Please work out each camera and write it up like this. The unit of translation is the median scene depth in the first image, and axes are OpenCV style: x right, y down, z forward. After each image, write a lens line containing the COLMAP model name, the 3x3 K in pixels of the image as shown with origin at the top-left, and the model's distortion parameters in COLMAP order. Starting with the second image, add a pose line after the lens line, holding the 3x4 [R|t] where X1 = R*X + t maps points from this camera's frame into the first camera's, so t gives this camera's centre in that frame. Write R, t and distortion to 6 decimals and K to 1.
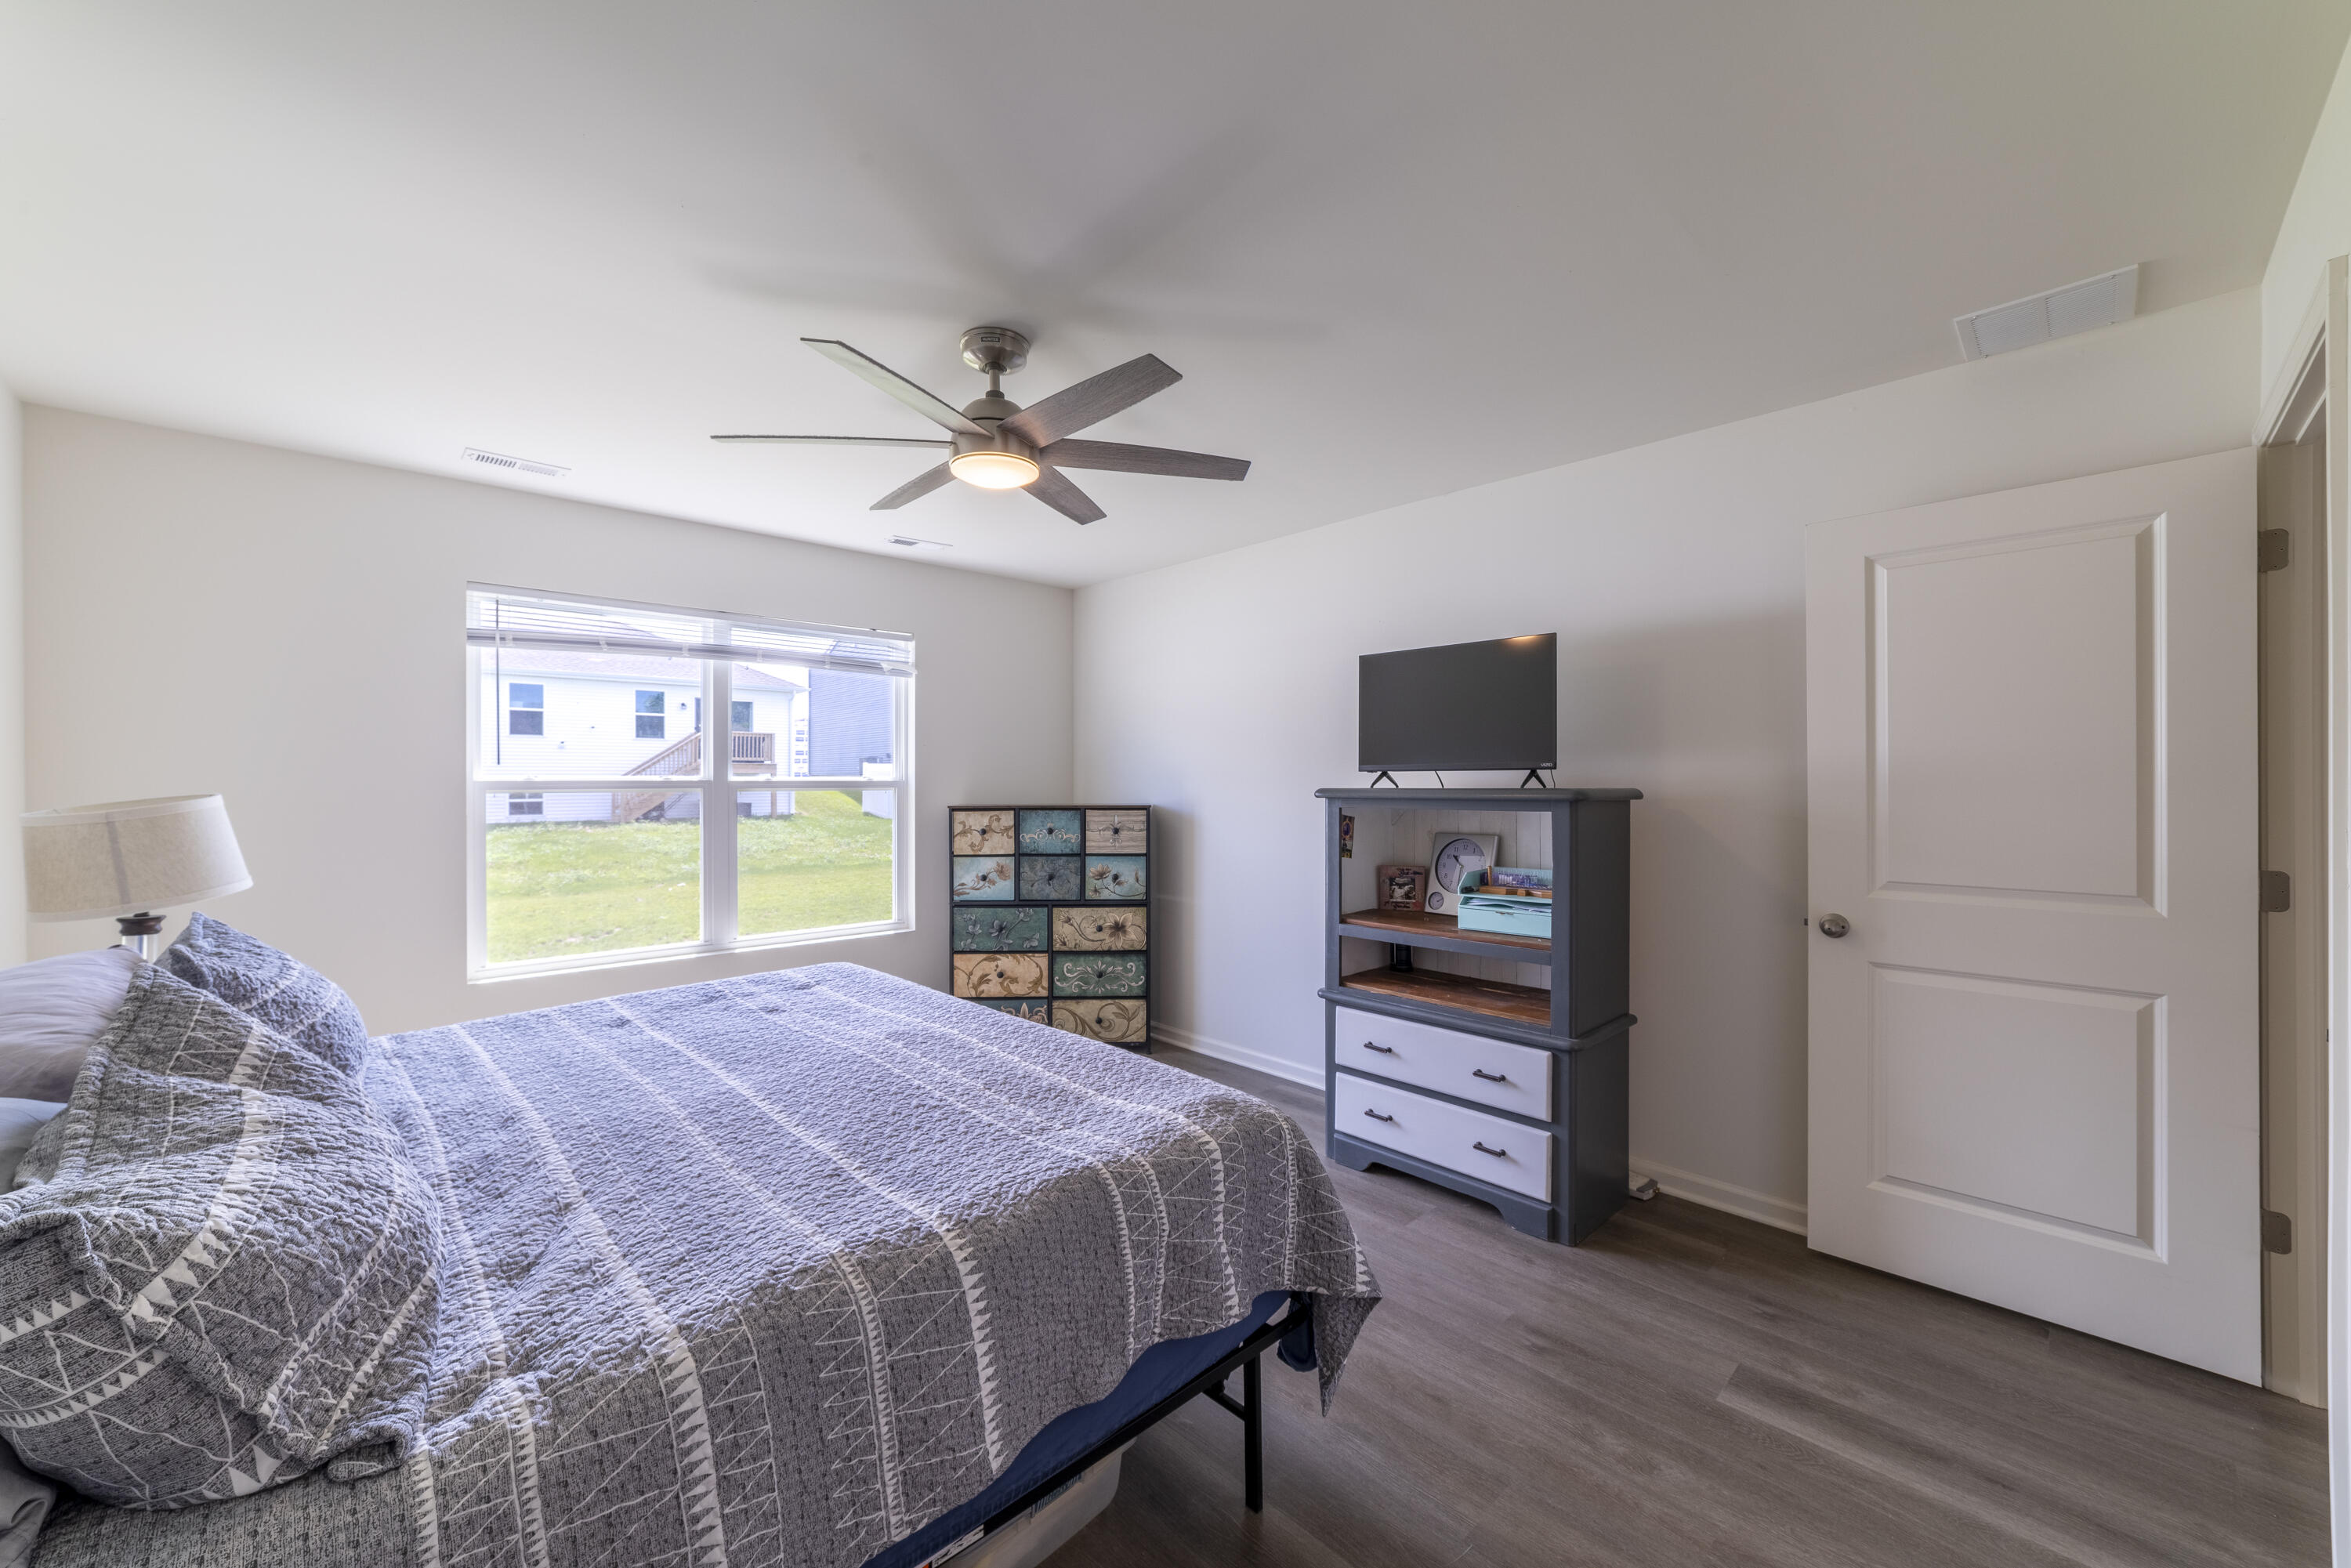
lens RADIAL K [[894.3, 0, 1166.7], [0, 894.3, 781.4], [0, 0, 1]] dist [-0.029130, 0.009036]
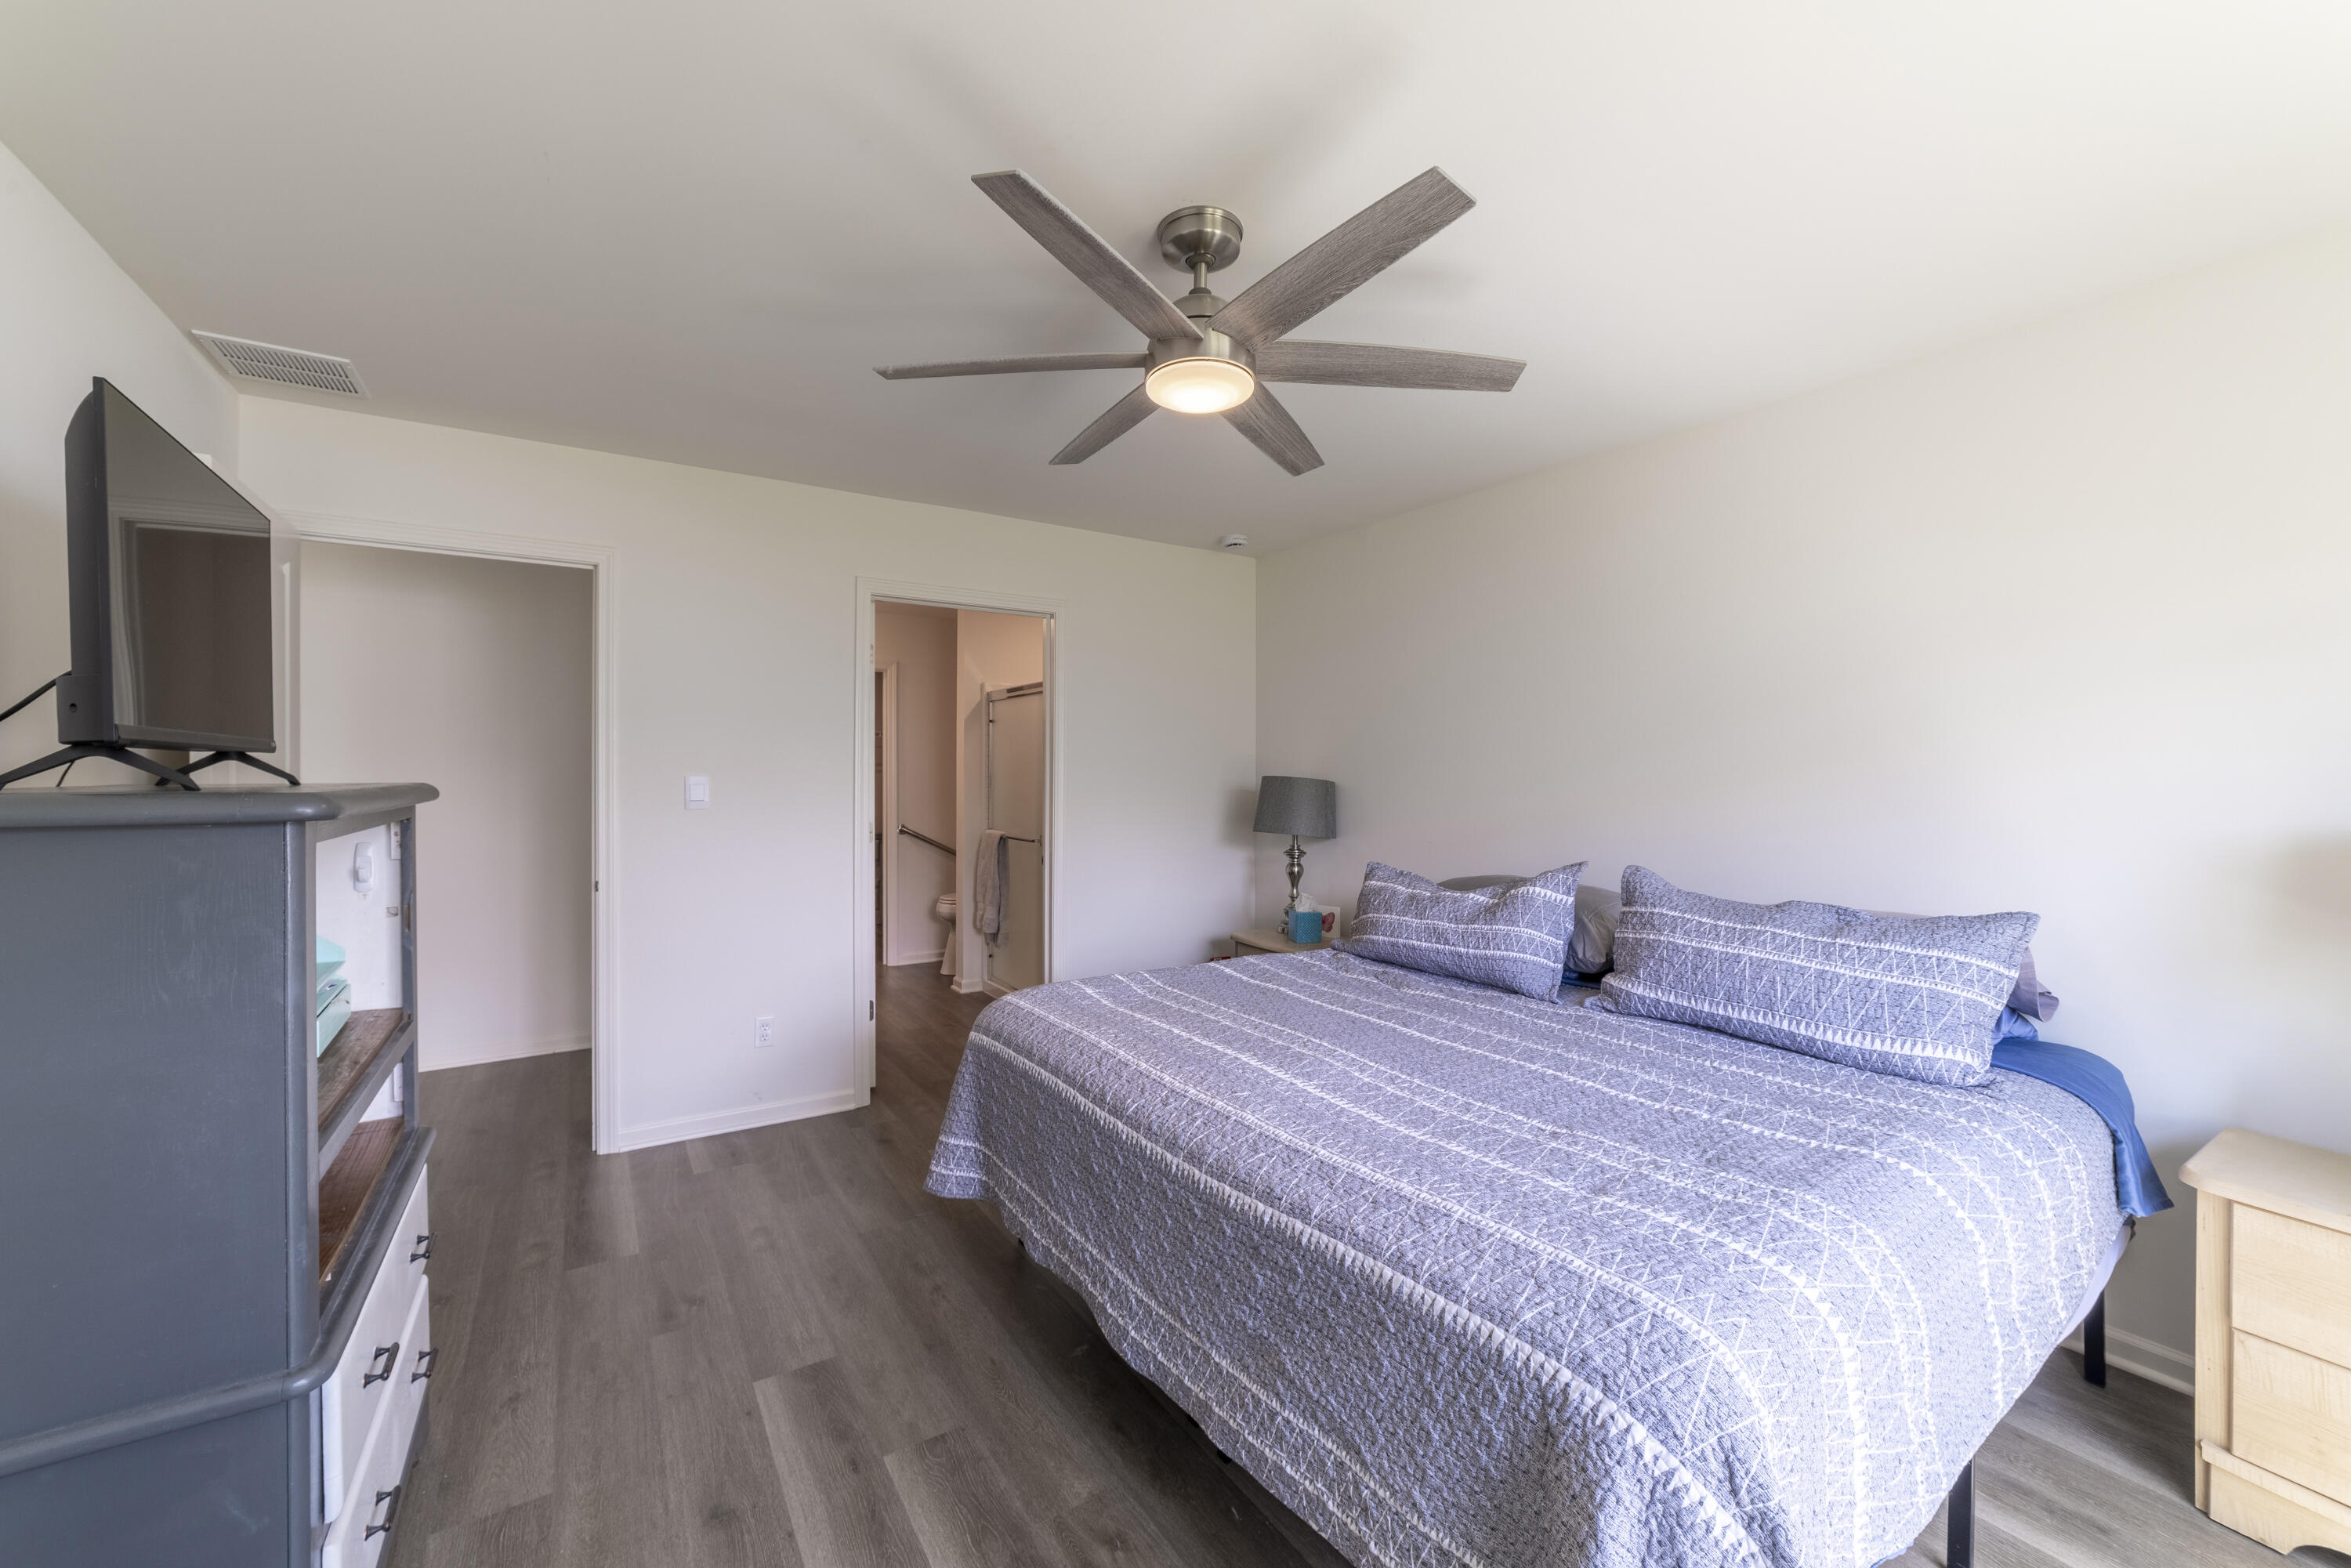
lens RADIAL K [[894.3, 0, 1166.7], [0, 894.3, 781.4], [0, 0, 1]] dist [-0.029130, 0.009036]
pose [[-0.983694, -0.002919, 0.179829, -0.180253], [-0.001222, 0.999954, 0.009549, -0.001308], [-0.179849, 0.009174, -0.983652, 1.041186]]
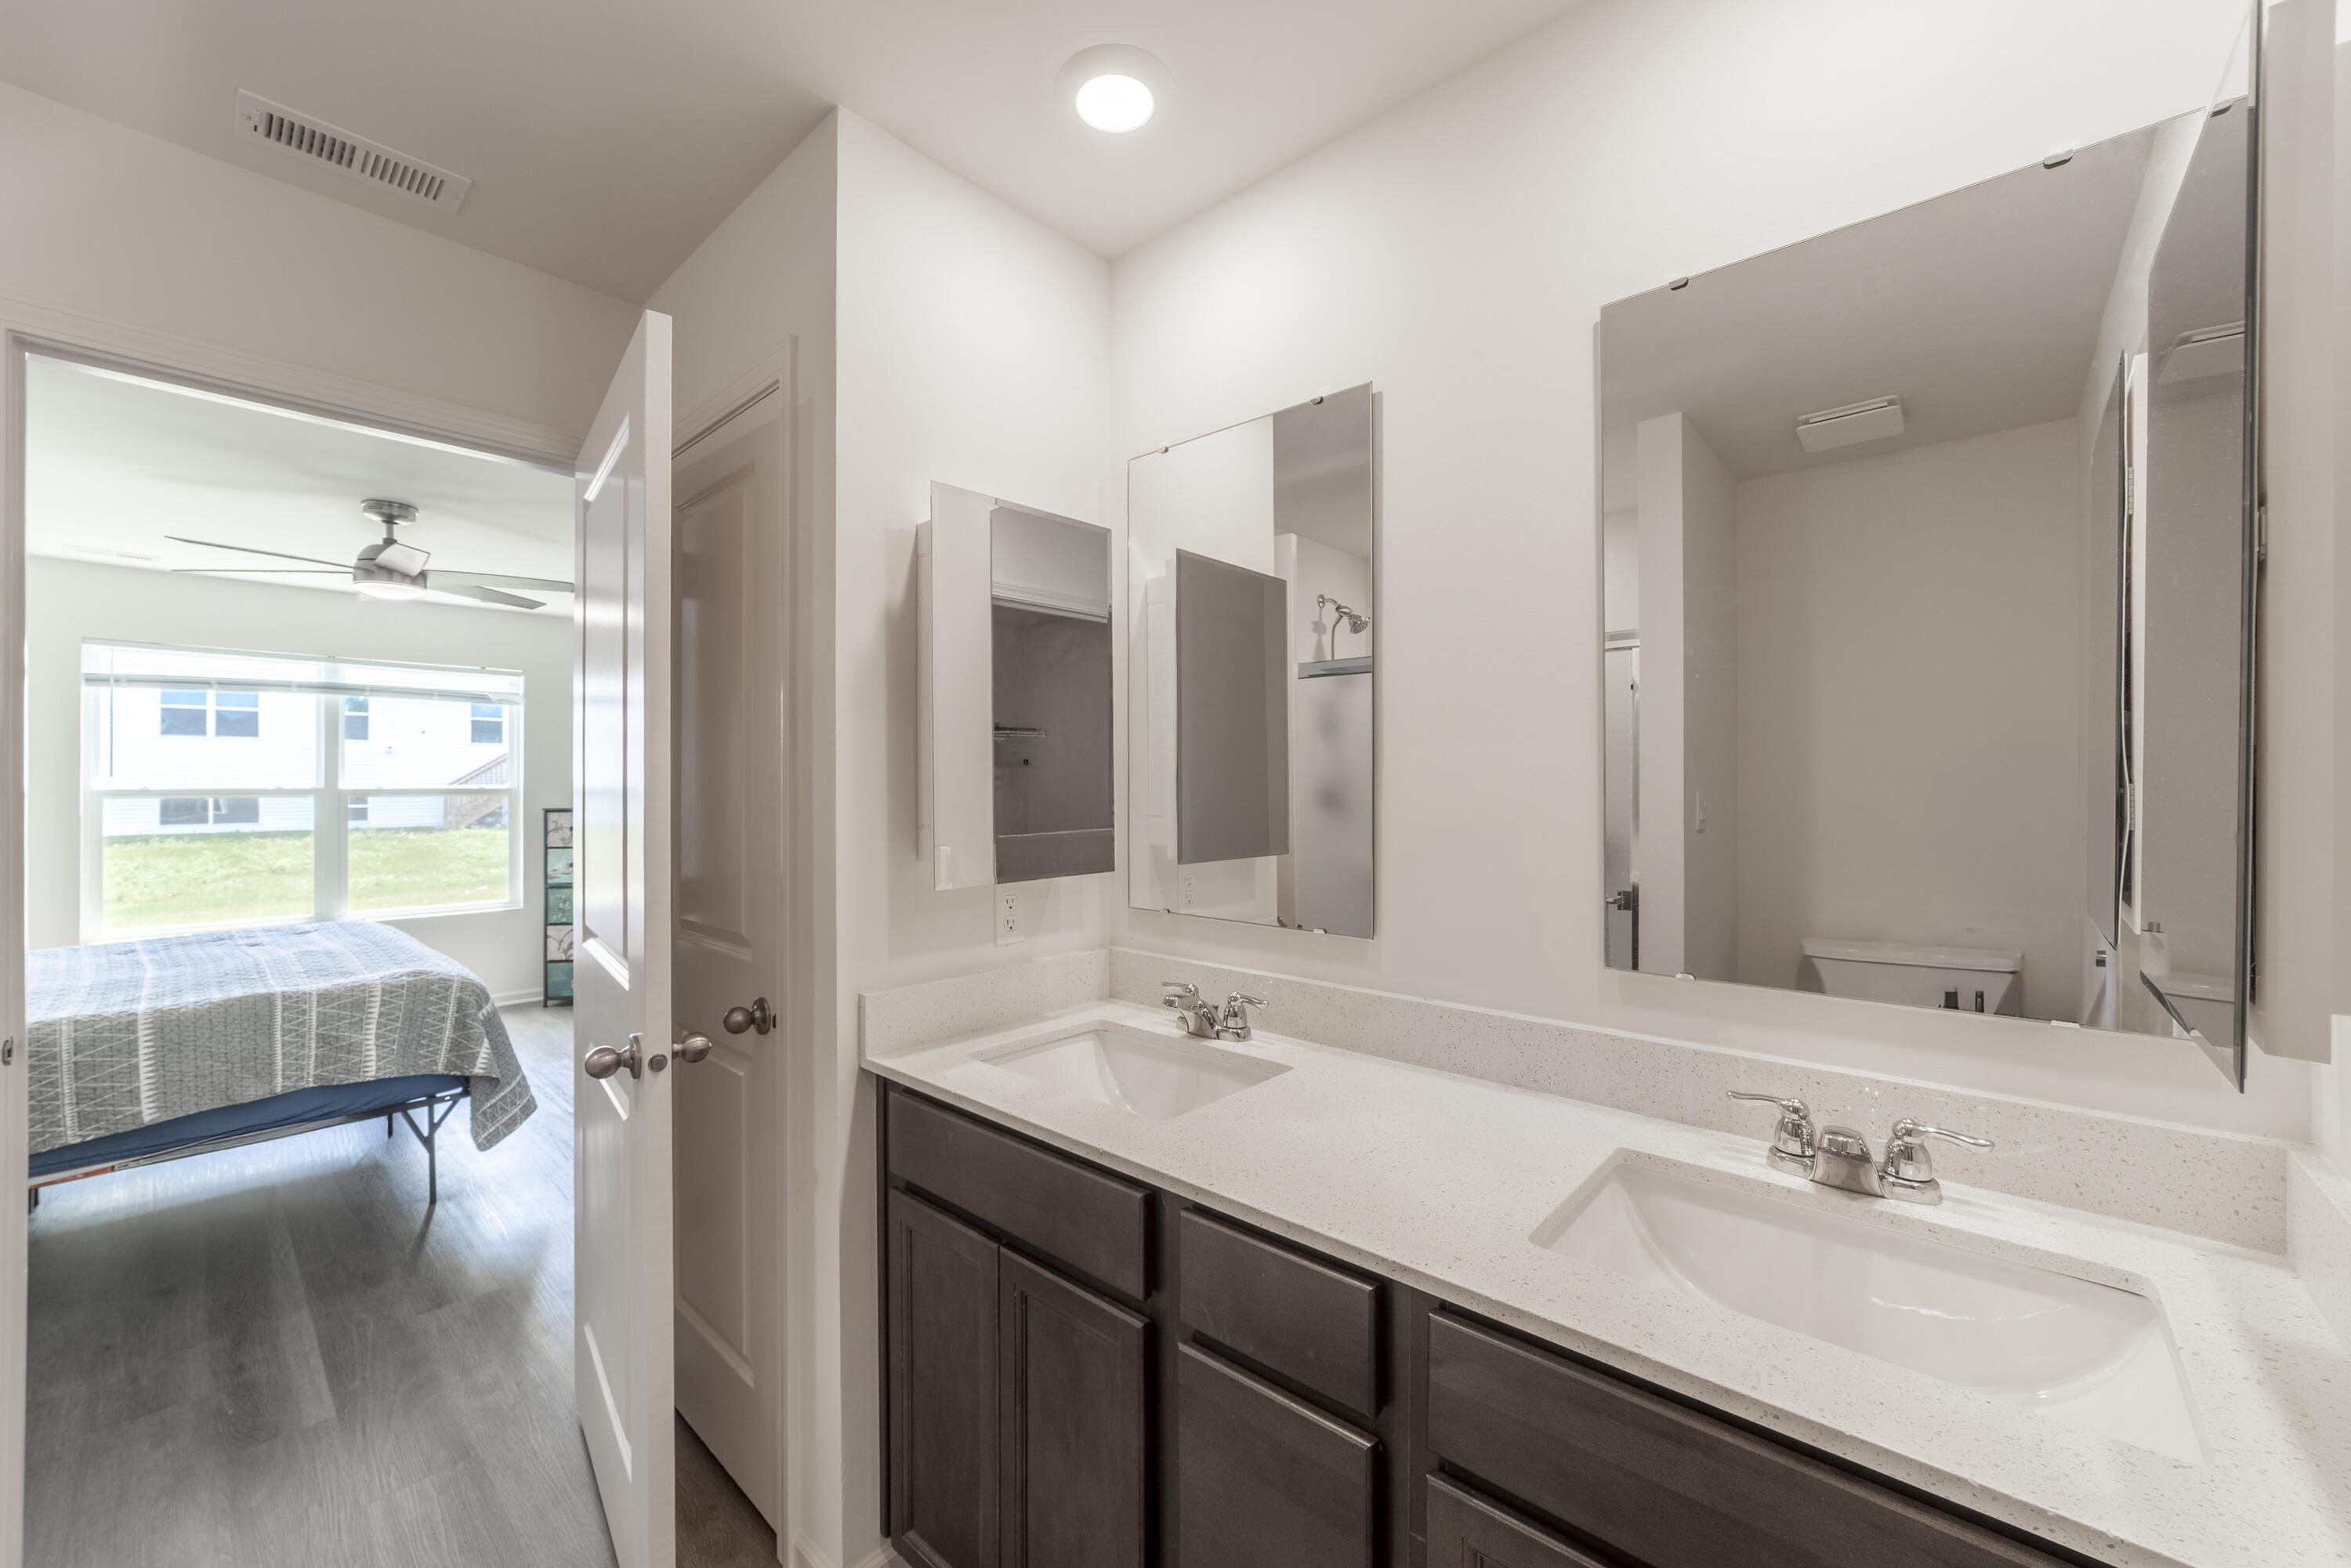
lens RADIAL K [[911.9, 0, 1140.0], [0, 911.9, 779.2], [0, 0, 1]] dist [0.008166, 0.000096]
pose [[0.998495, -0.000657, 0.054831, 0.590183], [0.001048, 0.999974, -0.007112, -0.004088], [-0.054825, 0.007159, 0.998470, -0.382808]]
